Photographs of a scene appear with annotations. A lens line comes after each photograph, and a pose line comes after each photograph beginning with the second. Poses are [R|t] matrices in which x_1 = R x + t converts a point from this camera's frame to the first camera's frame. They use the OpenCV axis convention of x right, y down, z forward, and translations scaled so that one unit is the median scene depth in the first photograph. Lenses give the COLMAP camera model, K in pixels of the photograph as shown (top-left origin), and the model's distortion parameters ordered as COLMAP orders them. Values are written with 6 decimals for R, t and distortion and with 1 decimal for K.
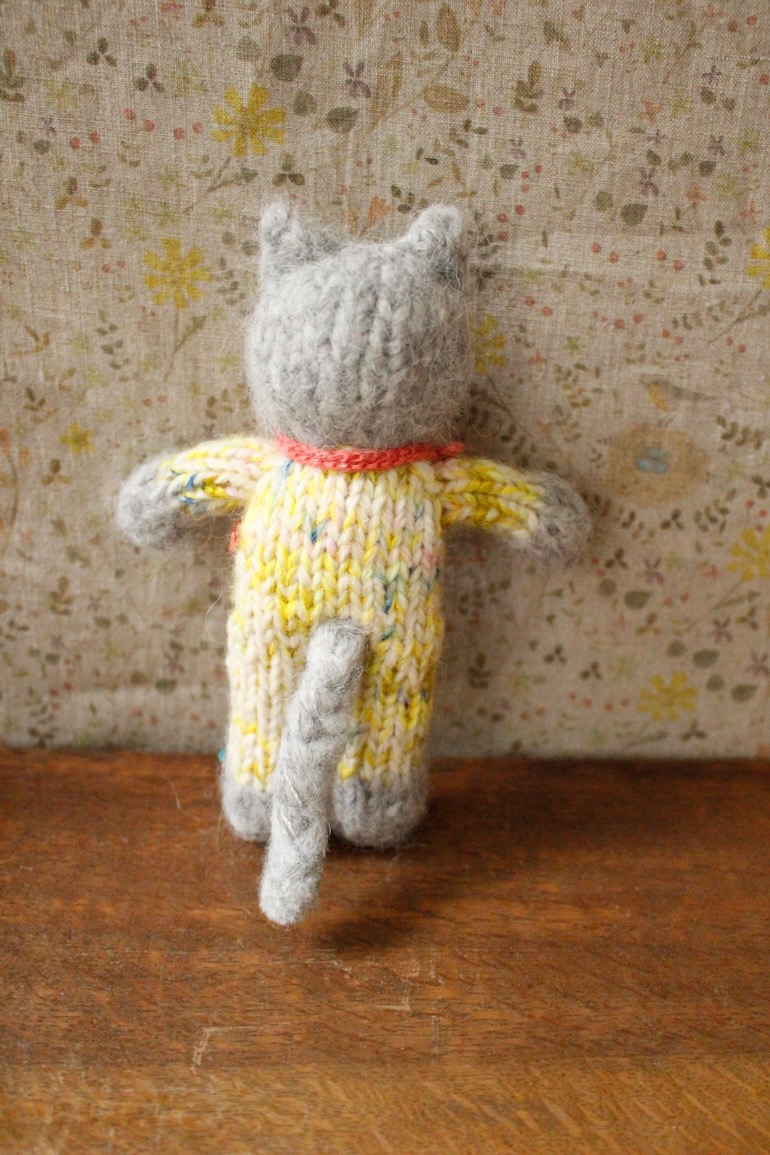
lens RADIAL K [[1258.9, 0, 382.1], [0, 1258.9, 569.7], [0, 0, 1]] dist [-0.057715, 0.000000]
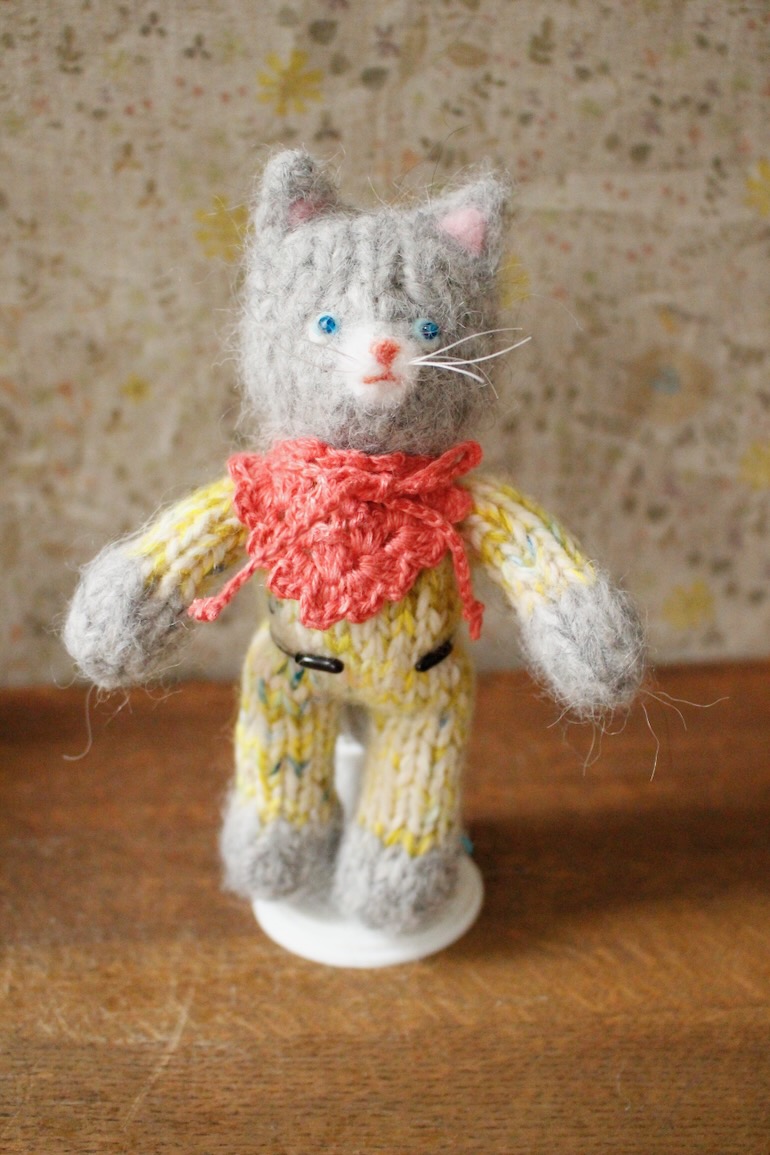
lens RADIAL K [[1258.9, 0, 385.7], [0, 1258.9, 566.7], [0, 0, 1]] dist [-0.057715, 0.000000]
pose [[0.997817, -0.057094, 0.033183, -0.077242], [0.057423, 0.998309, -0.009058, 0.073356], [-0.032609, 0.010944, 0.999408, -0.084502]]
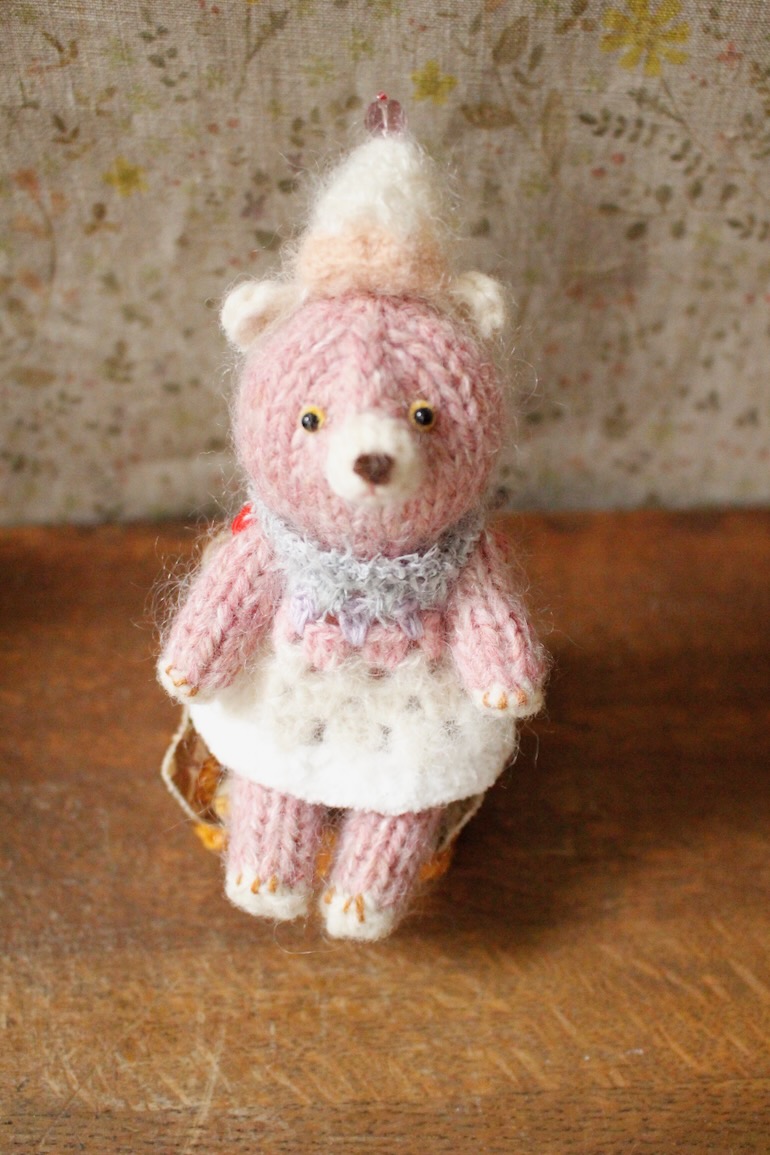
lens RADIAL K [[1258.9, 0, 398.7], [0, 1258.9, 568.6], [0, 0, 1]] dist [-0.057715, 0.000000]
pose [[0.999331, -0.035381, 0.009274, -0.094073], [0.029643, 0.931971, 0.361318, -0.158187], [-0.021427, -0.360802, 0.932396, 0.200937]]
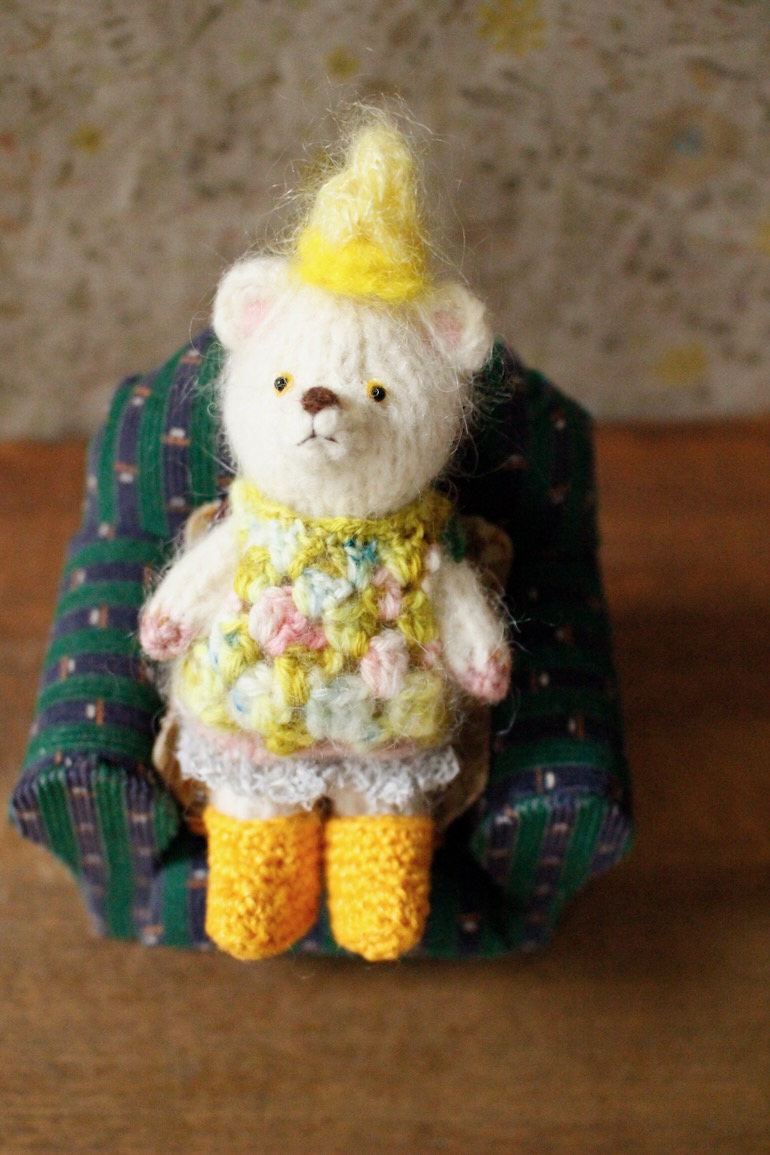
lens RADIAL K [[1258.9, 0, 386.8], [0, 1258.9, 558.3], [0, 0, 1]] dist [-0.057715, 0.000000]
pose [[0.996957, -0.048982, 0.060643, -0.096691], [0.022510, 0.925685, 0.377626, -0.167493], [-0.074633, -0.375112, 0.923970, 0.008489]]
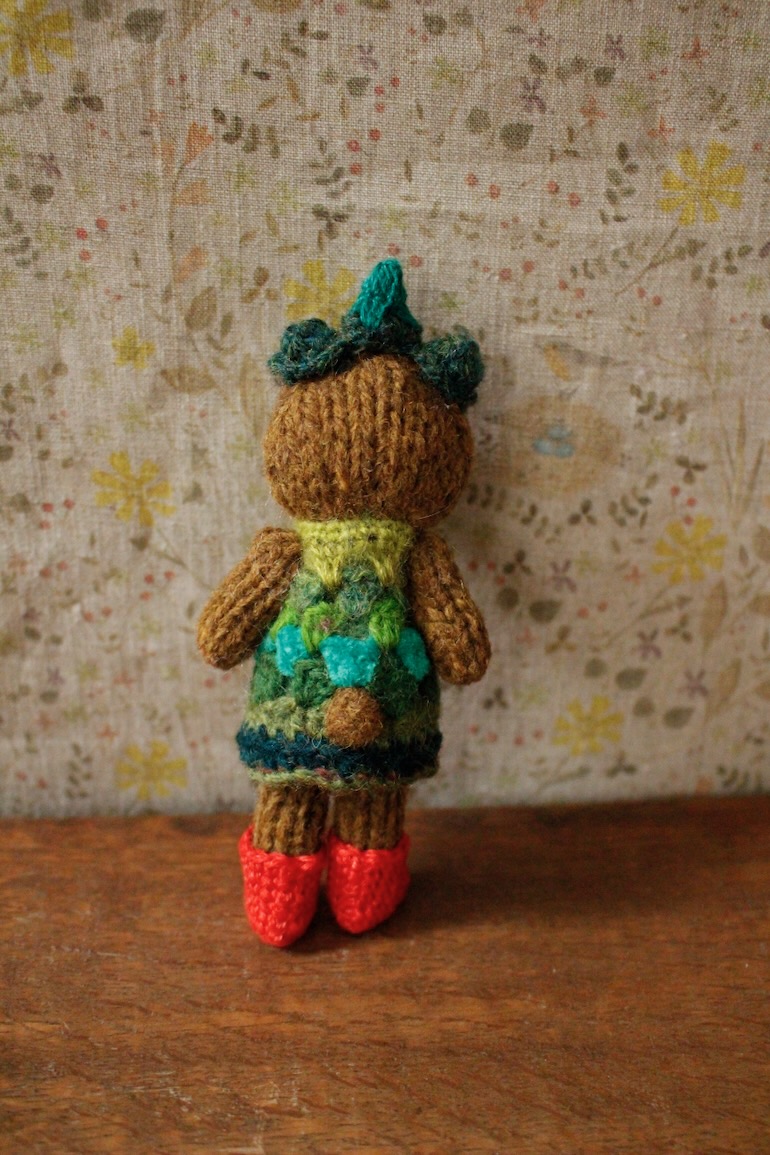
lens RADIAL K [[1258.9, 0, 365.1], [0, 1258.9, 564.2], [0, 0, 1]] dist [-0.057715, 0.000000]
pose [[0.998771, -0.036927, 0.033068, 0.064657], [0.037334, 0.999233, -0.011774, -0.002217], [-0.032608, 0.012994, 0.999384, 0.193511]]
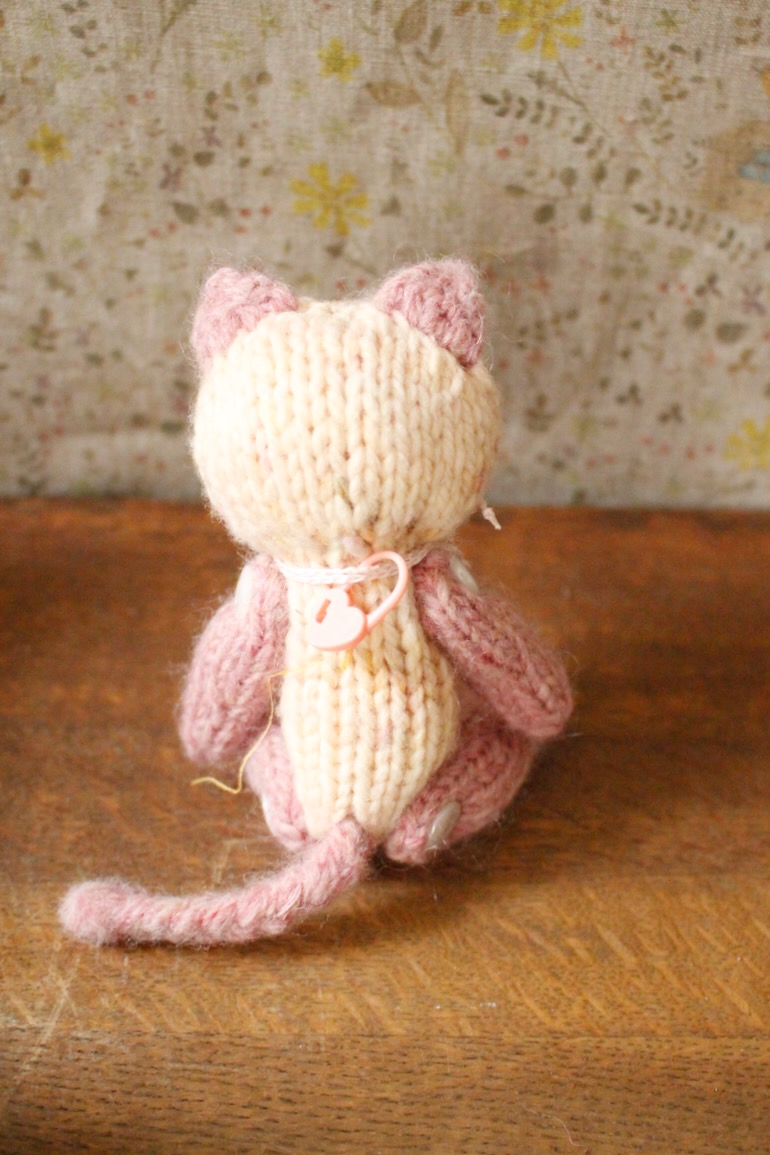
lens RADIAL K [[1380.6, 0, 385.0], [0, 1380.6, 559.5], [0, 0, 1]] dist [-0.055244, 0.000000]
pose [[0.999489, 0.005430, -0.031514, 0.003954], [0.003457, 0.961359, 0.275276, -0.092543], [0.031791, -0.275244, 0.960848, 0.085384]]
